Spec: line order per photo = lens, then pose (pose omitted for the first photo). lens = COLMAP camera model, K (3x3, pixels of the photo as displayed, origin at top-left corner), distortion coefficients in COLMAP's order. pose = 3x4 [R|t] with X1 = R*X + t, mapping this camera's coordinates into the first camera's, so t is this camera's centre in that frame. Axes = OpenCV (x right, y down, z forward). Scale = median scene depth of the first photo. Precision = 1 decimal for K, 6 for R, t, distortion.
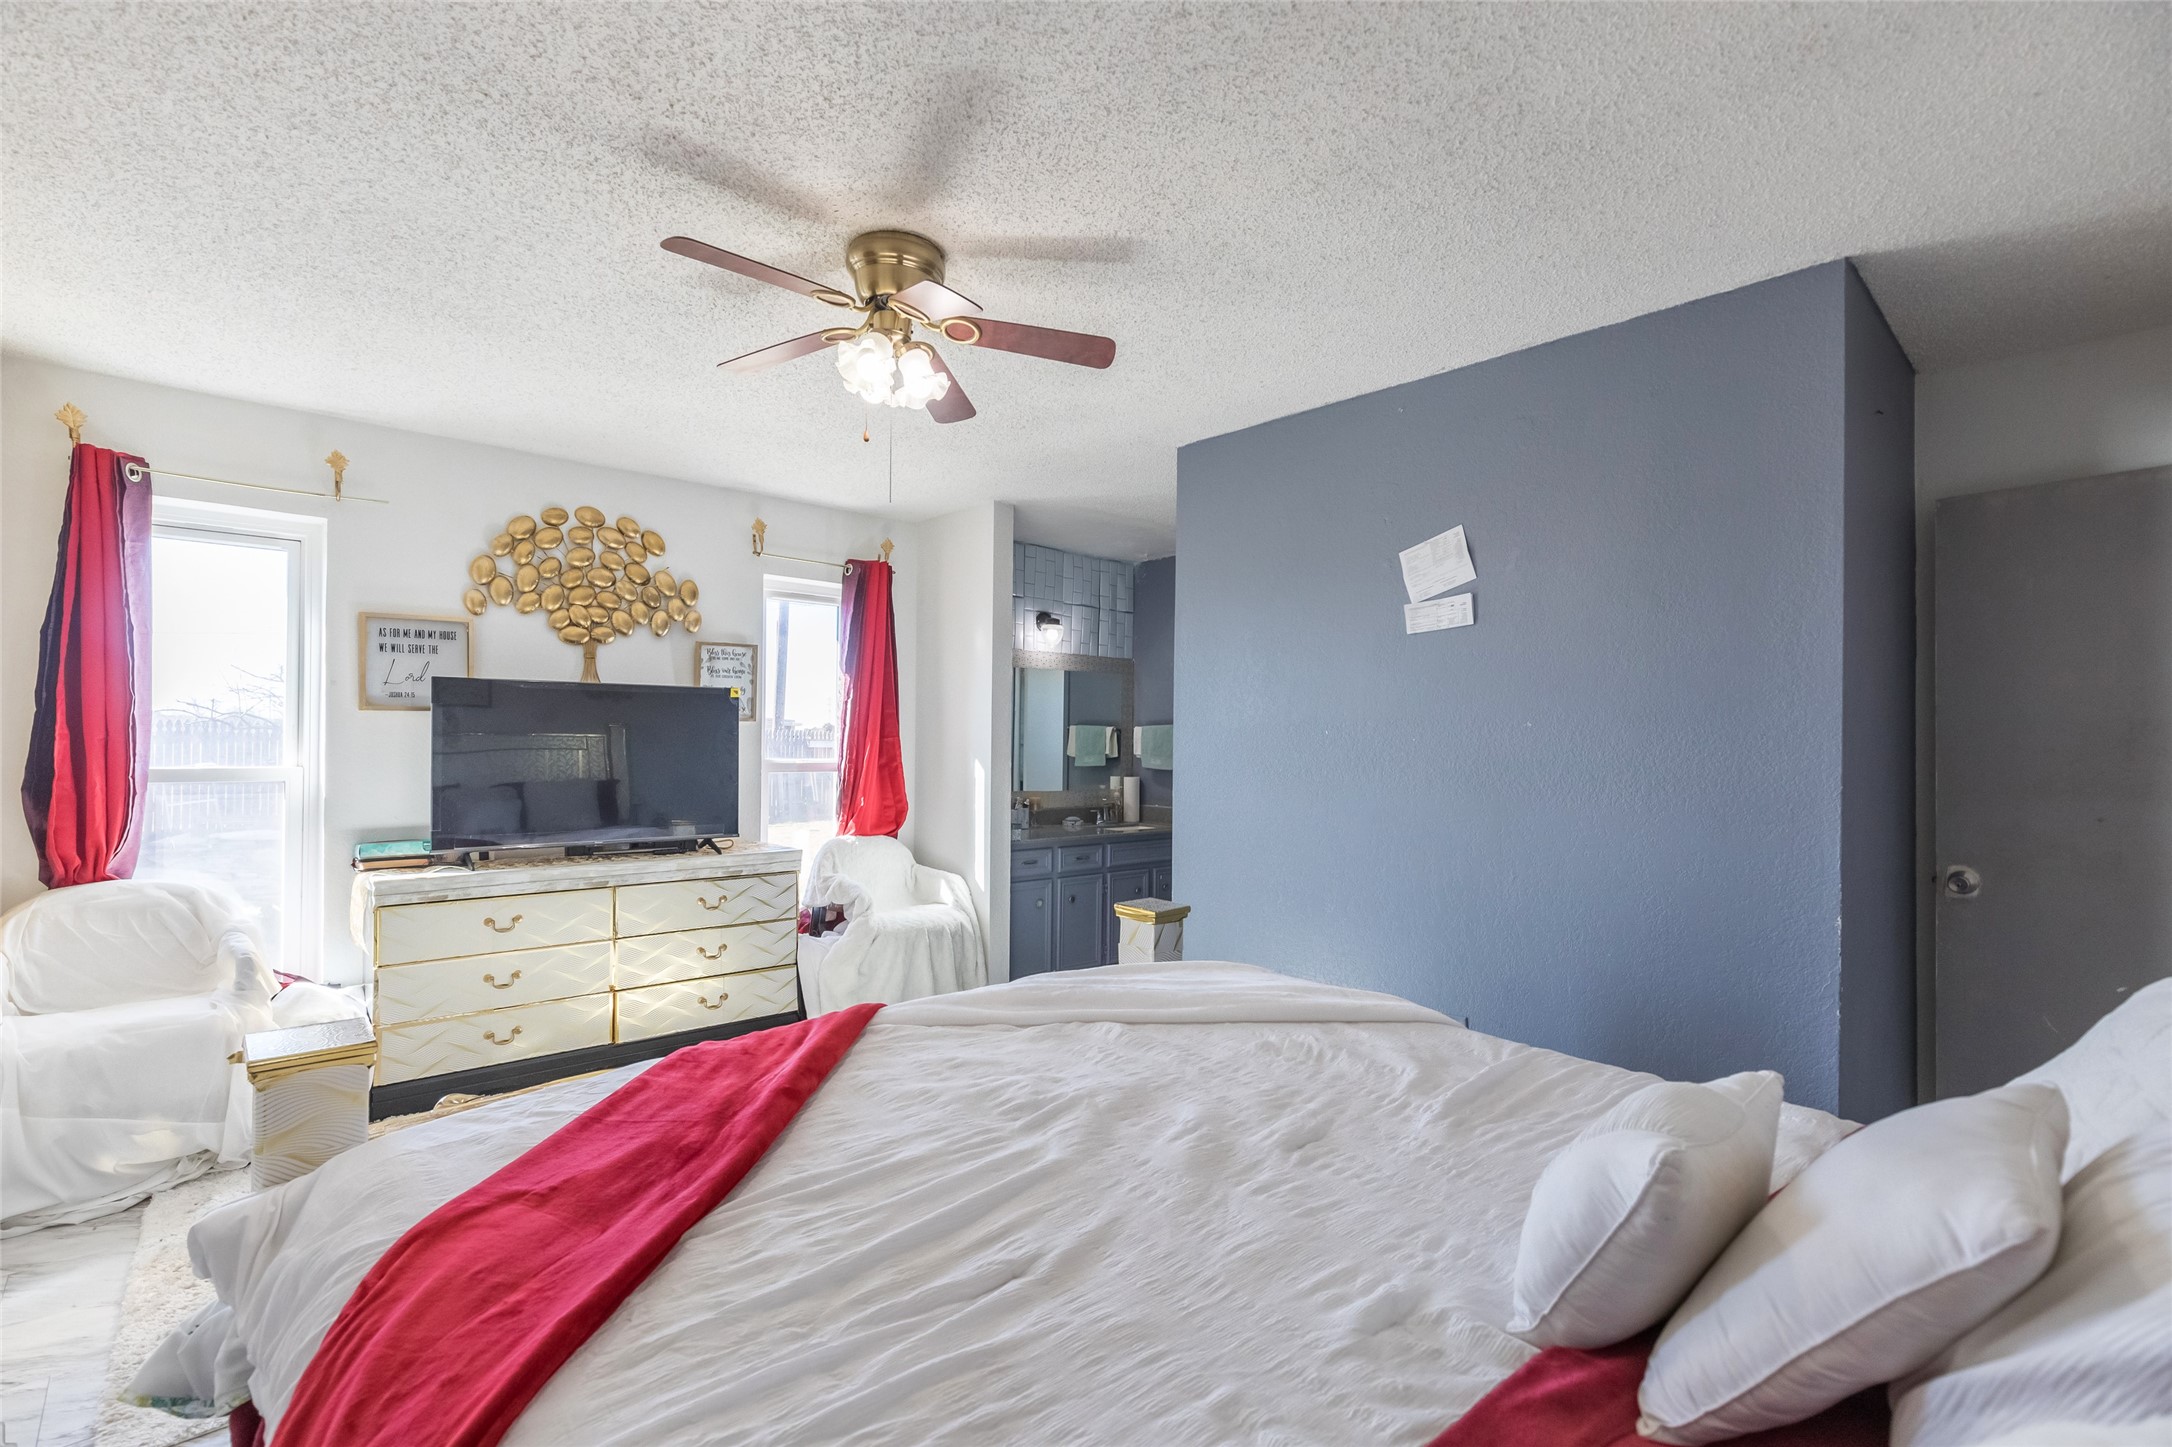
lens RADIAL K [[975.5, 0, 1082.2], [0, 975.5, 734.4], [0, 0, 1]] dist [0.006188, -0.000531]
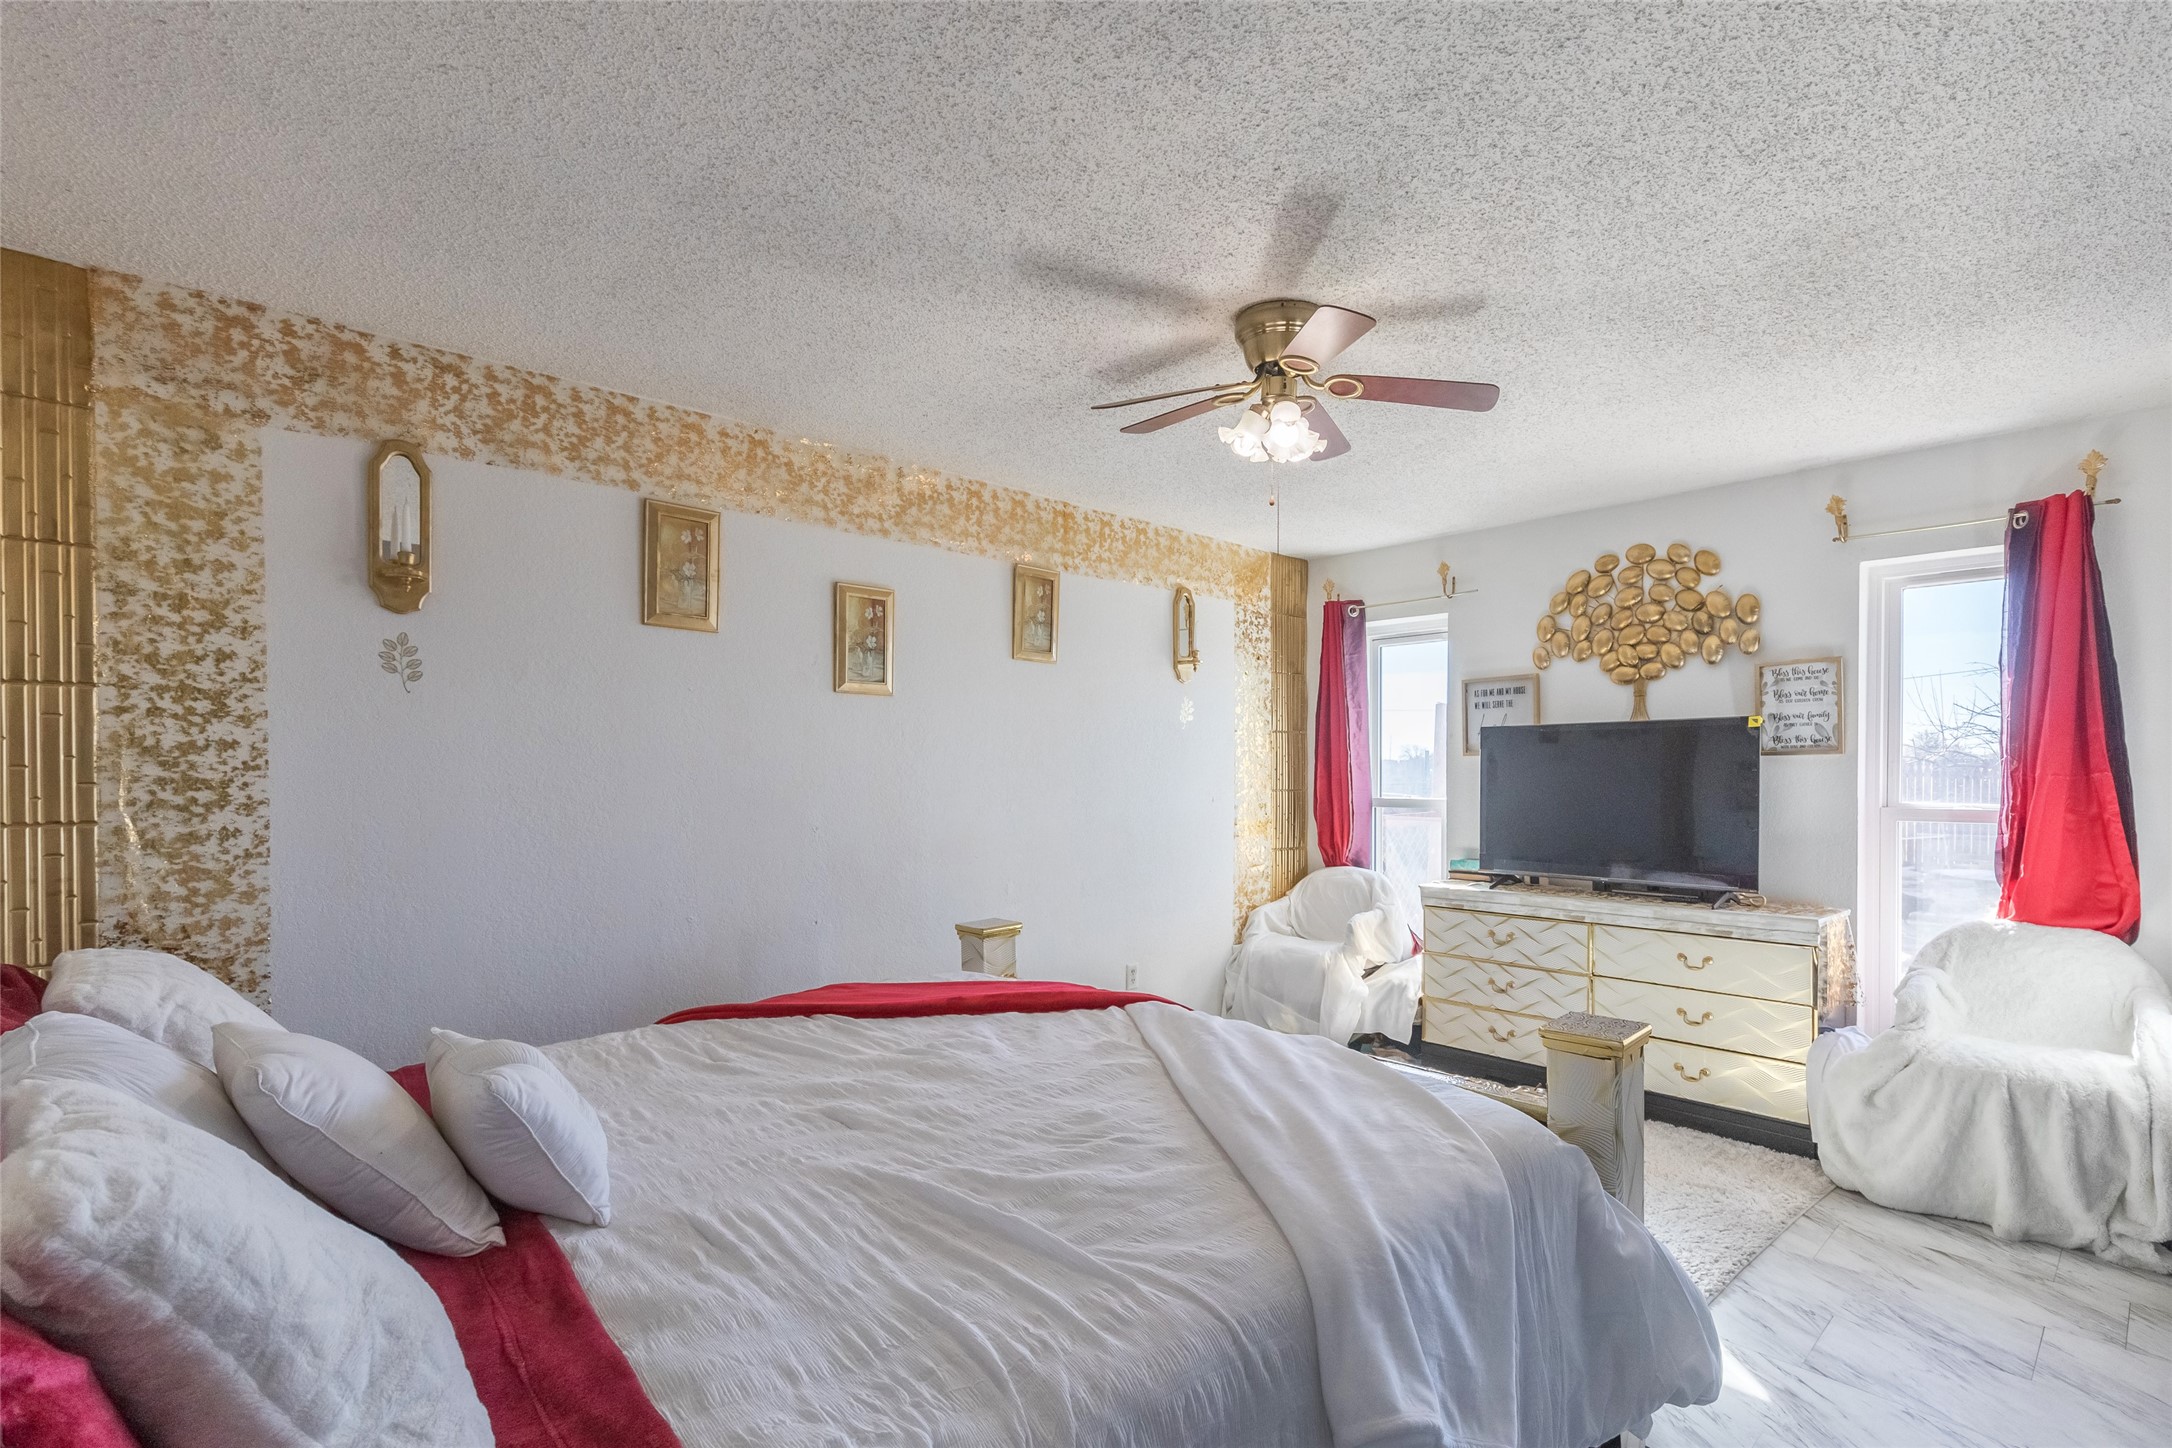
lens RADIAL K [[959.1, 0, 1088.2], [0, 959.1, 761.9], [0, 0, 1]] dist [0.000713, -0.000182]
pose [[0.055044, -0.020826, -0.998267, 0.458007], [0.007562, 0.999762, -0.020440, 0.004686], [0.998455, -0.006424, 0.055188, 0.404245]]
